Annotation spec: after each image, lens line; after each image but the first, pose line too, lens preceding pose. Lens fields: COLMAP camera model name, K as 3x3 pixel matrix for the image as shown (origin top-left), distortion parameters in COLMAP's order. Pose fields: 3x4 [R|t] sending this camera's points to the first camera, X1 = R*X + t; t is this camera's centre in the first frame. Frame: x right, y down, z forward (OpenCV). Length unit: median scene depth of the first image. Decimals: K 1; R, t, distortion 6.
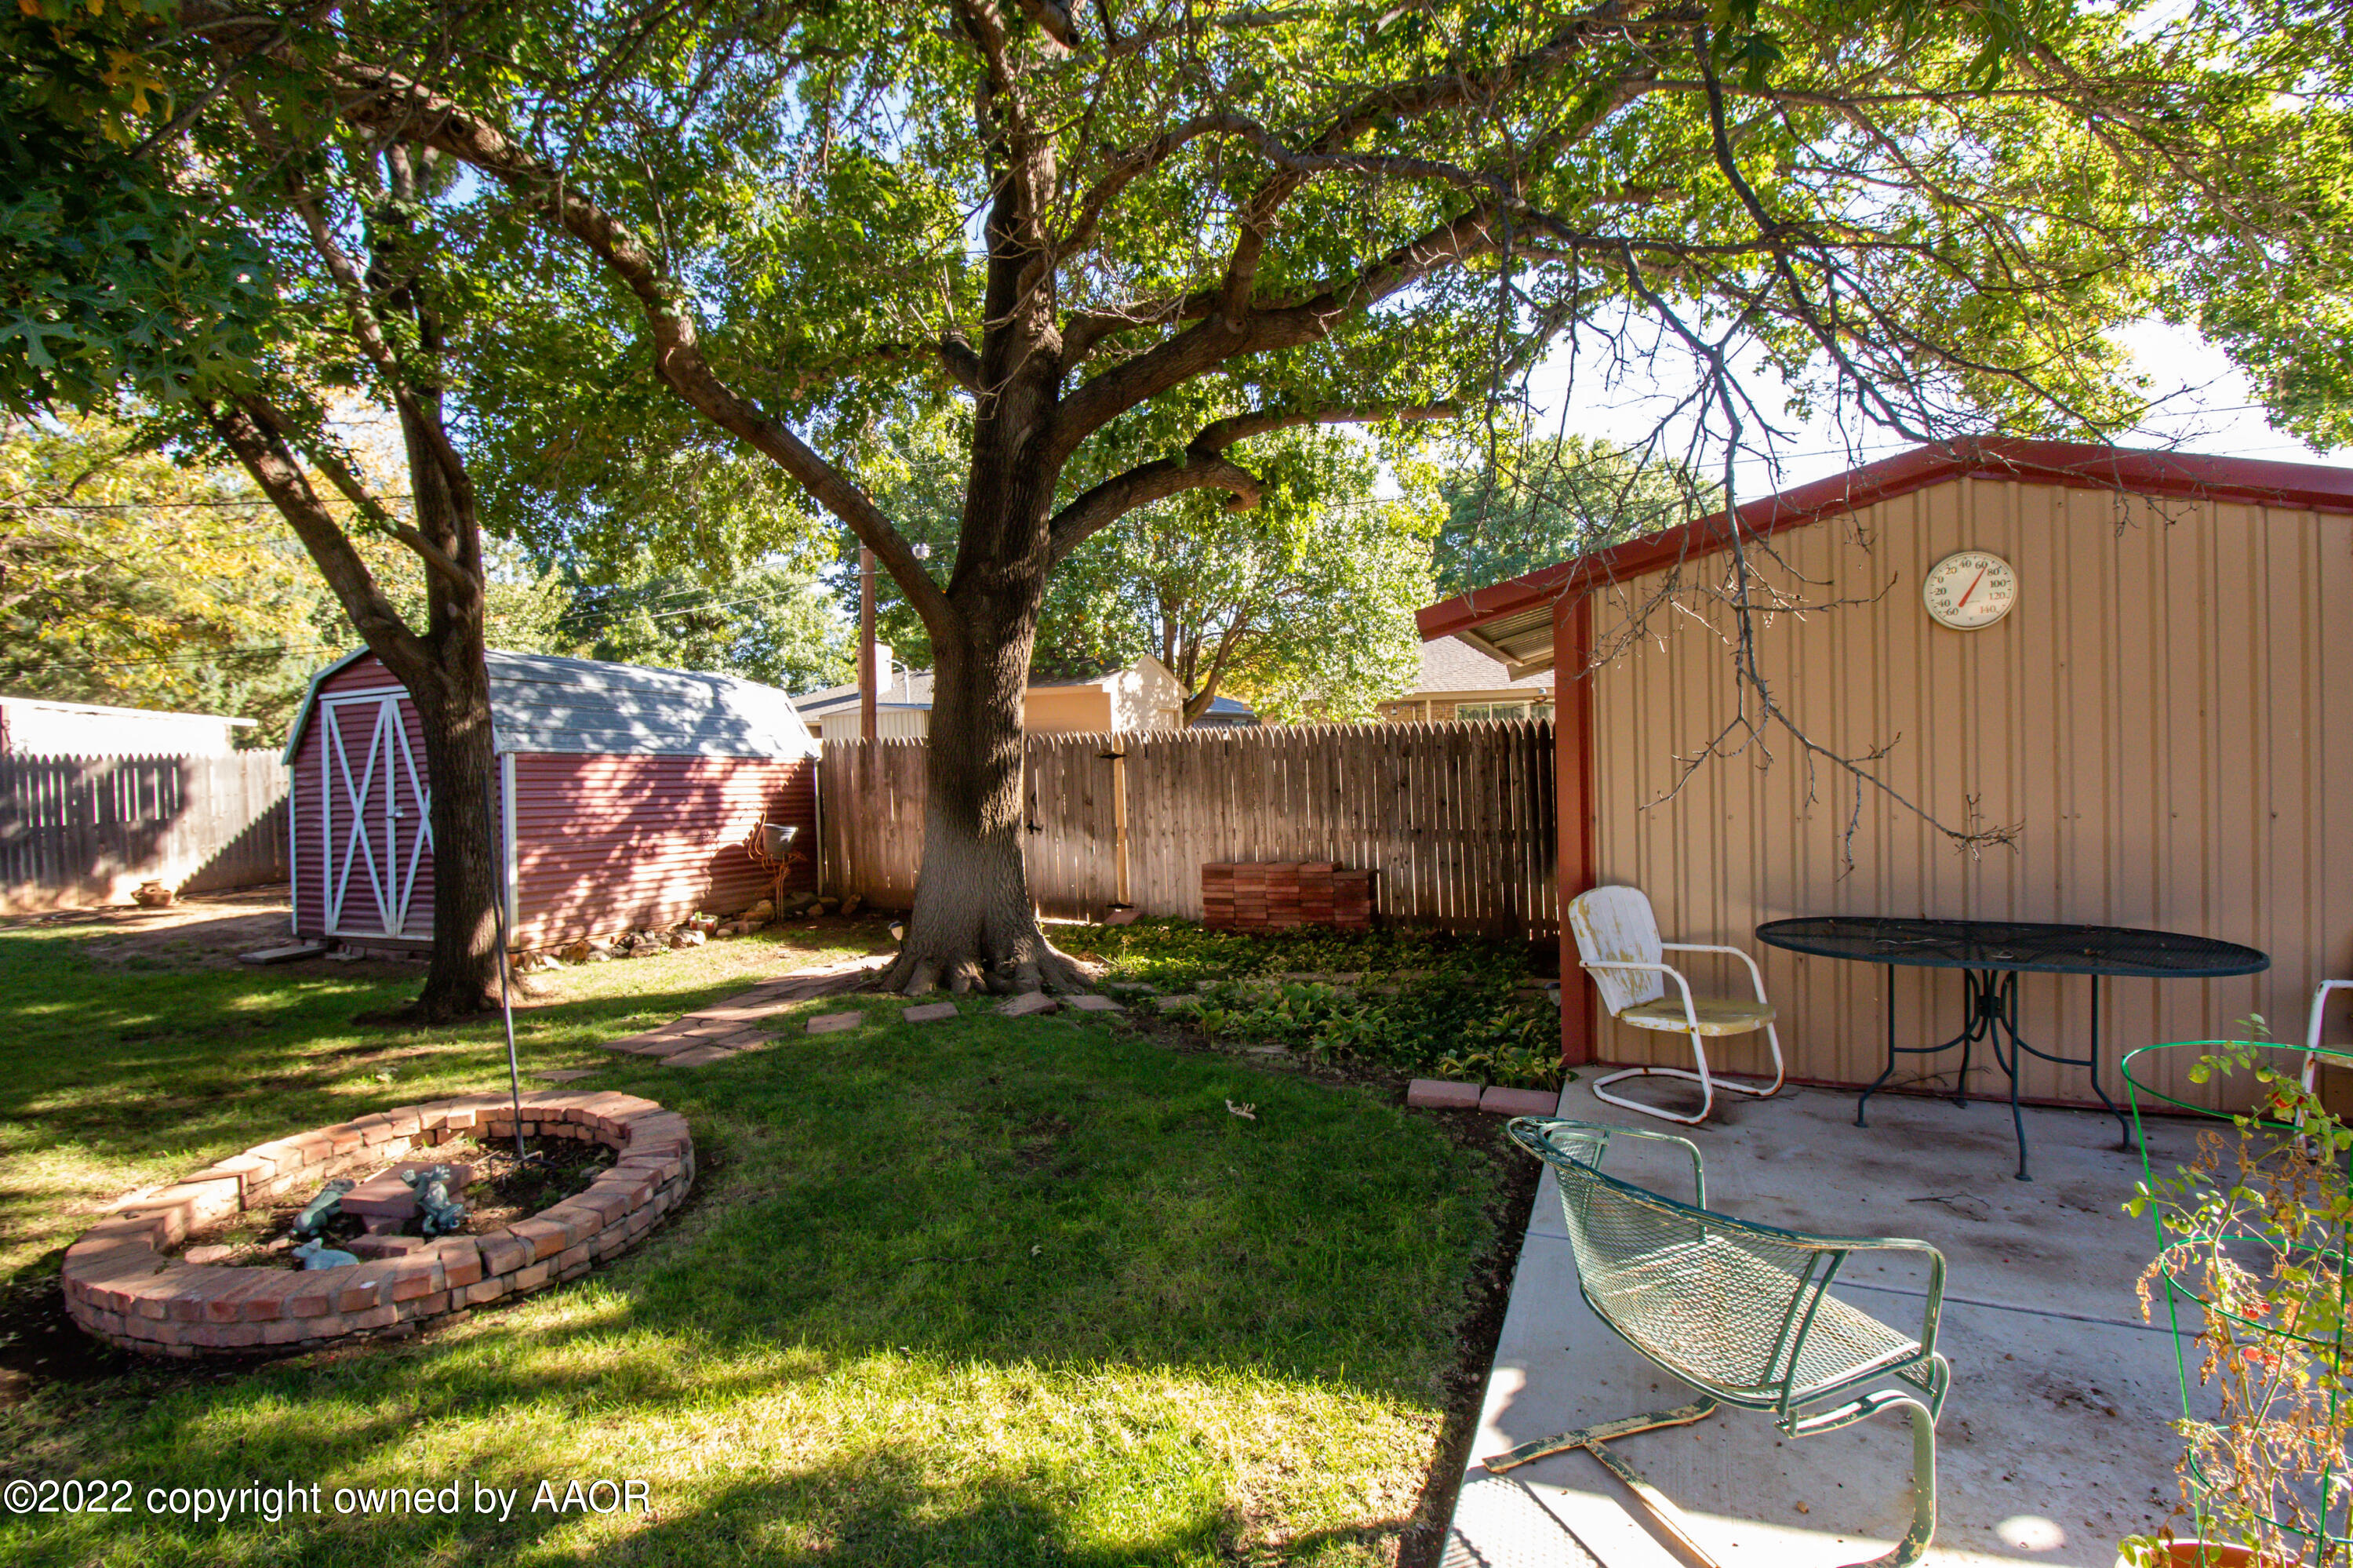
lens RADIAL K [[1071.7, 0, 1166.6], [0, 1071.7, 773.5], [0, 0, 1]] dist [0.001950, 0.000287]
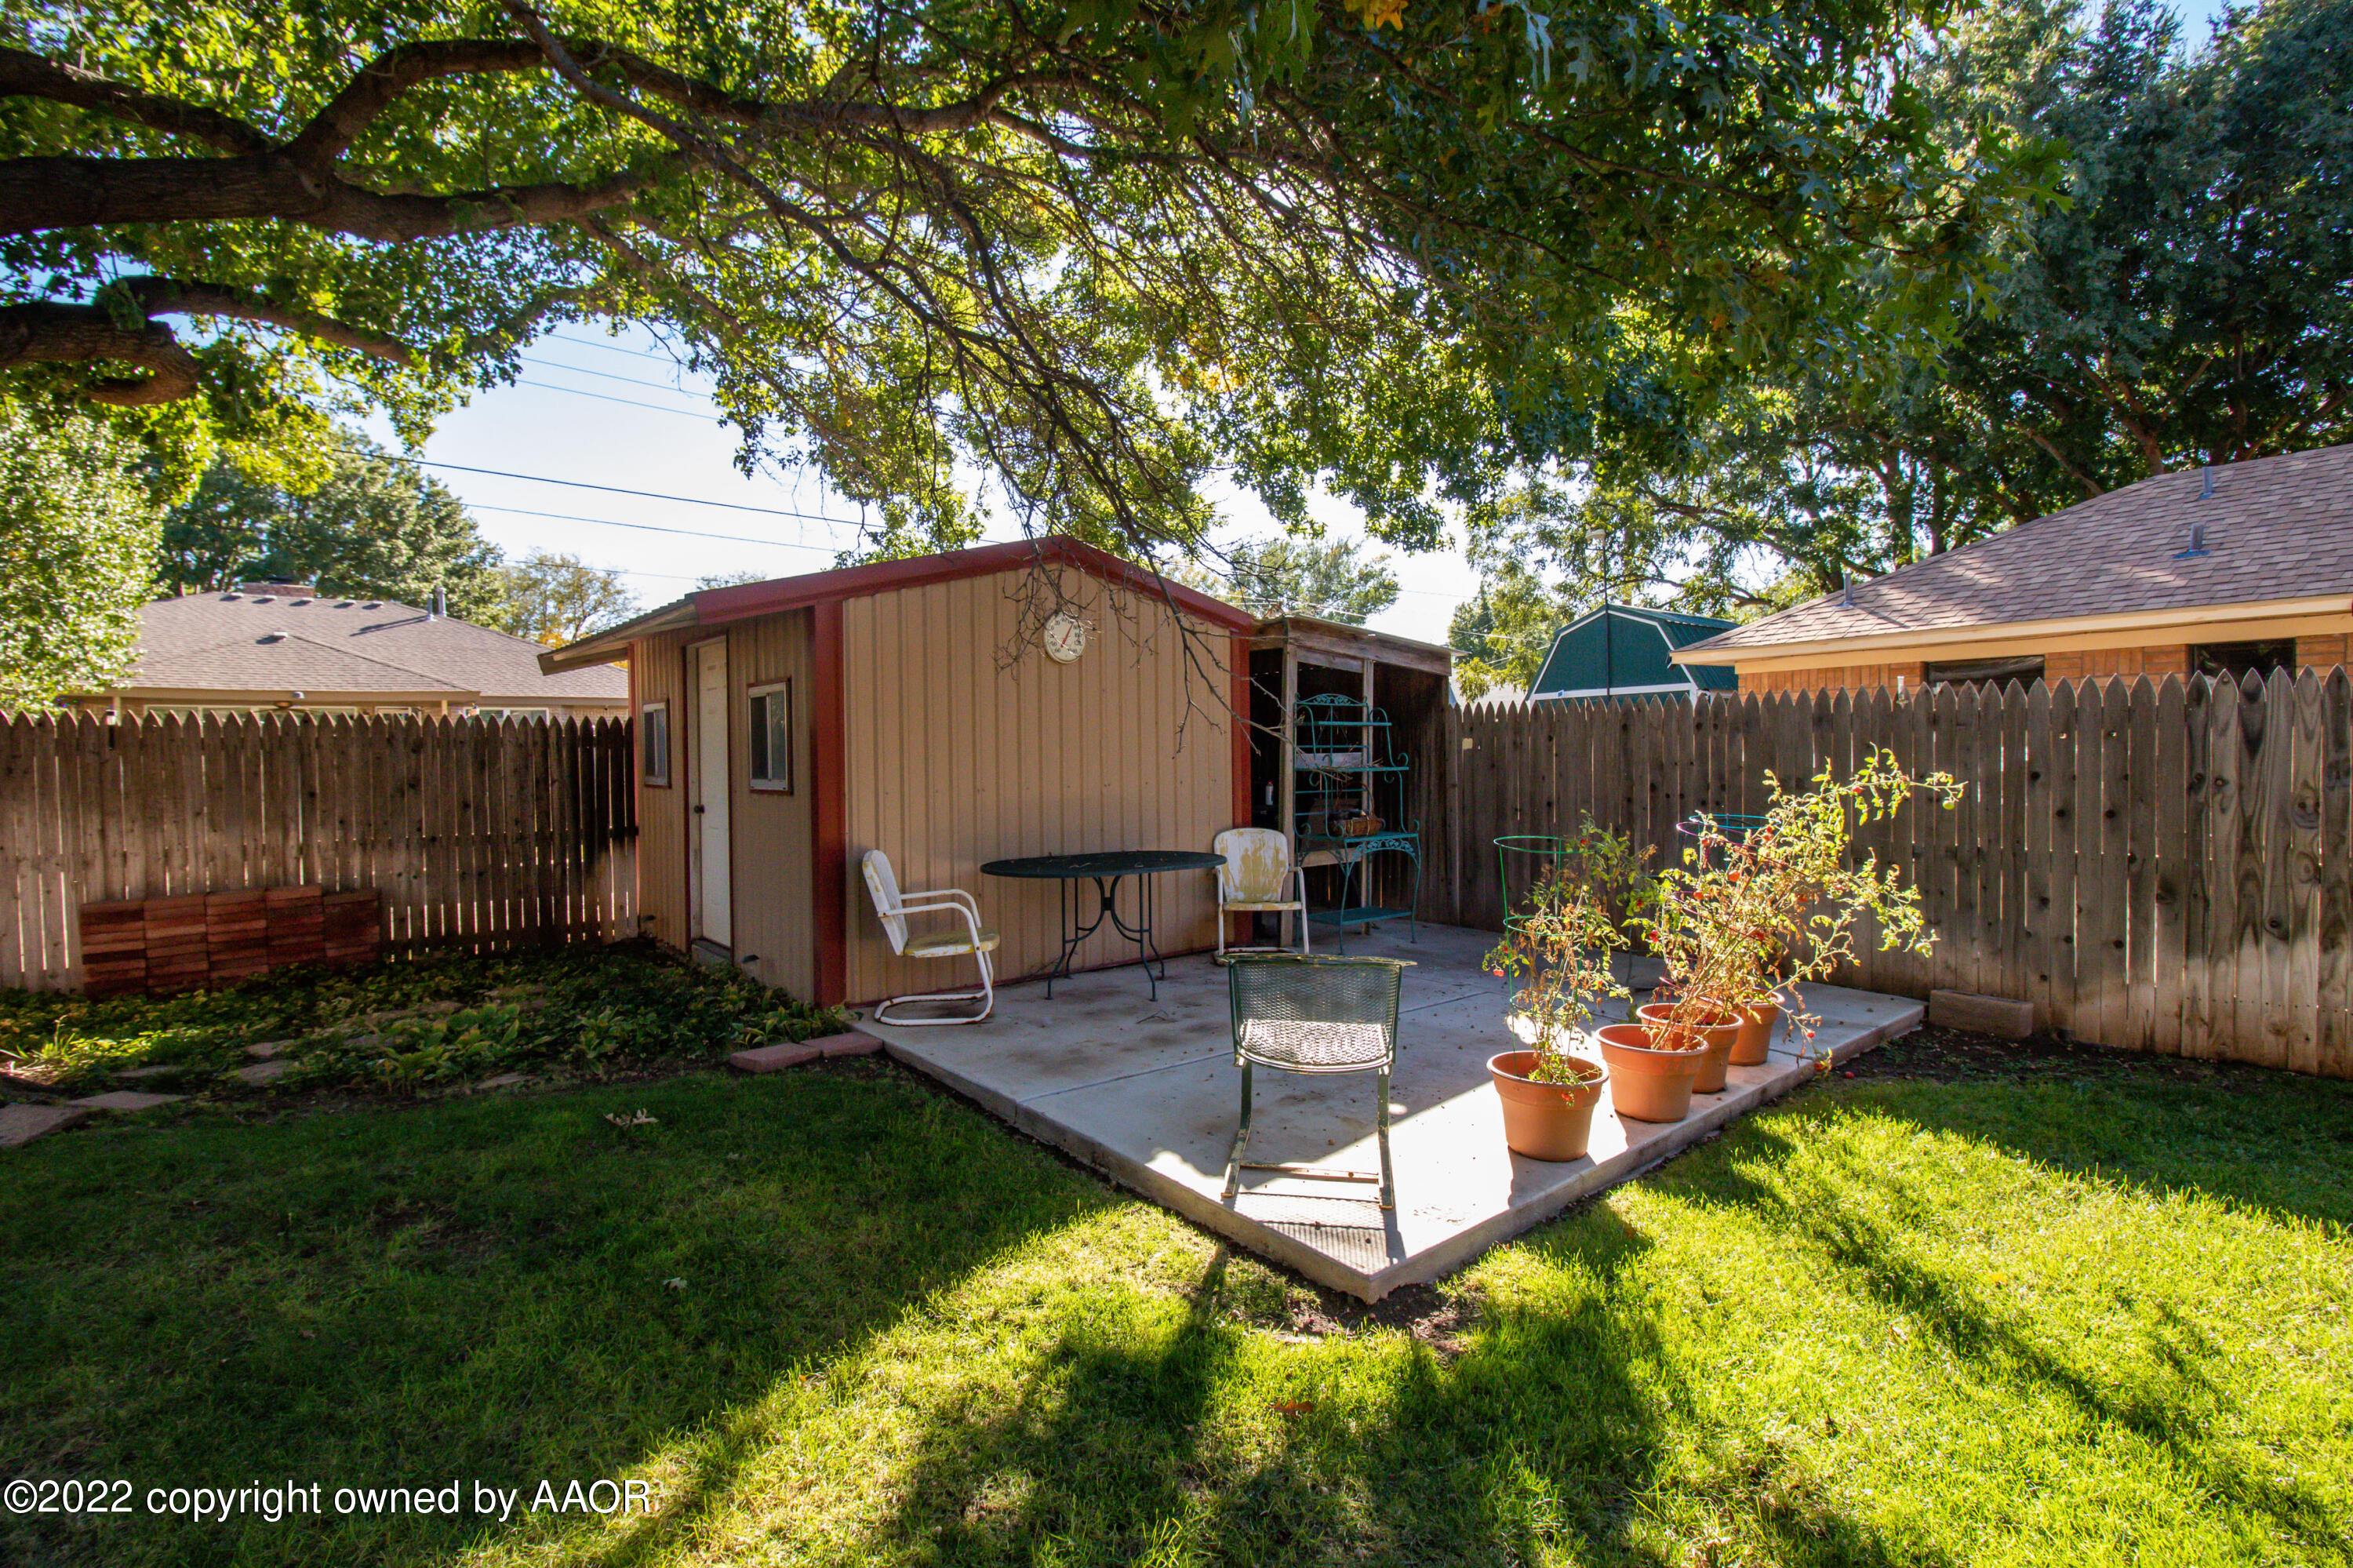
lens RADIAL K [[1028.8, 0, 1181.2], [0, 1028.8, 774.3], [0, 0, 1]] dist [-0.027711, -0.000208]
pose [[0.458889, 0.003340, 0.888487, -0.216694], [0.013200, 0.999857, -0.010576, 0.018061], [-0.888395, 0.016582, 0.458779, 0.088787]]
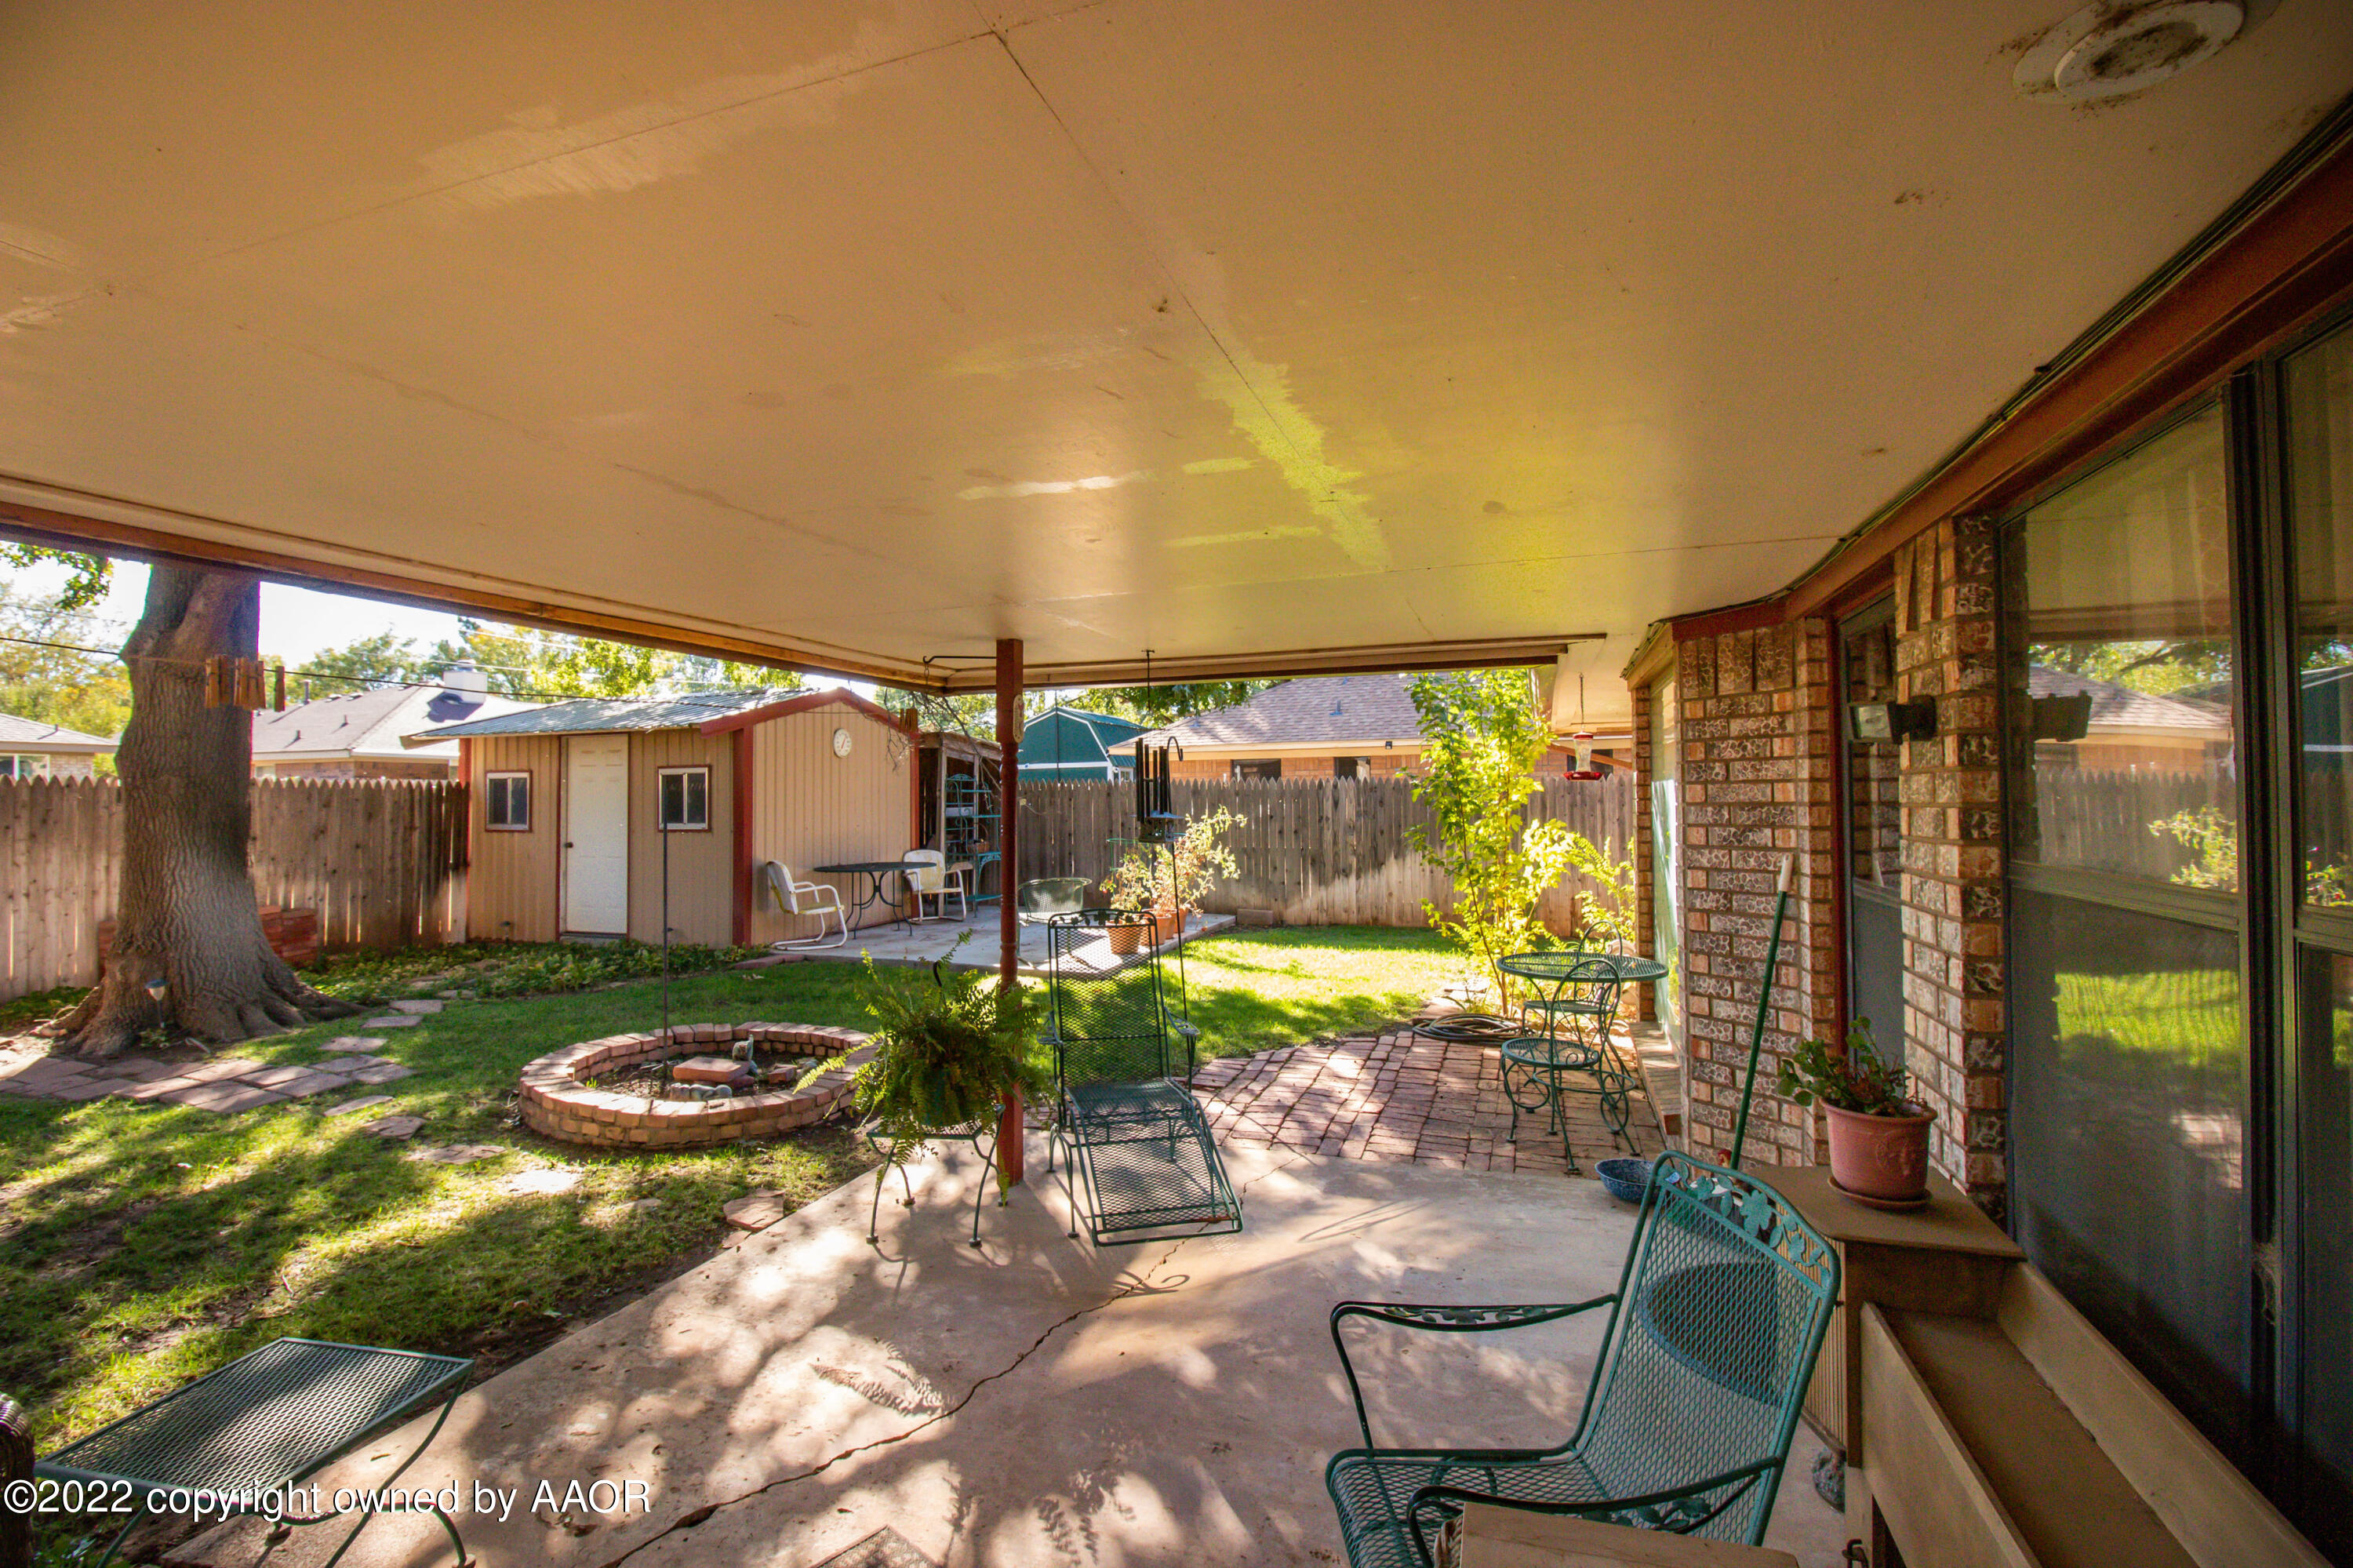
lens RADIAL K [[1116.0, 0, 1154.0], [0, 1116.0, 773.8], [0, 0, 1]] dist [0.003110, 0.001052]
pose [[-0.092566, 0.050045, 0.994448, -0.990116], [0.026453, 0.998507, -0.047787, 0.028677], [-0.995355, 0.021883, -0.093751, 0.222743]]
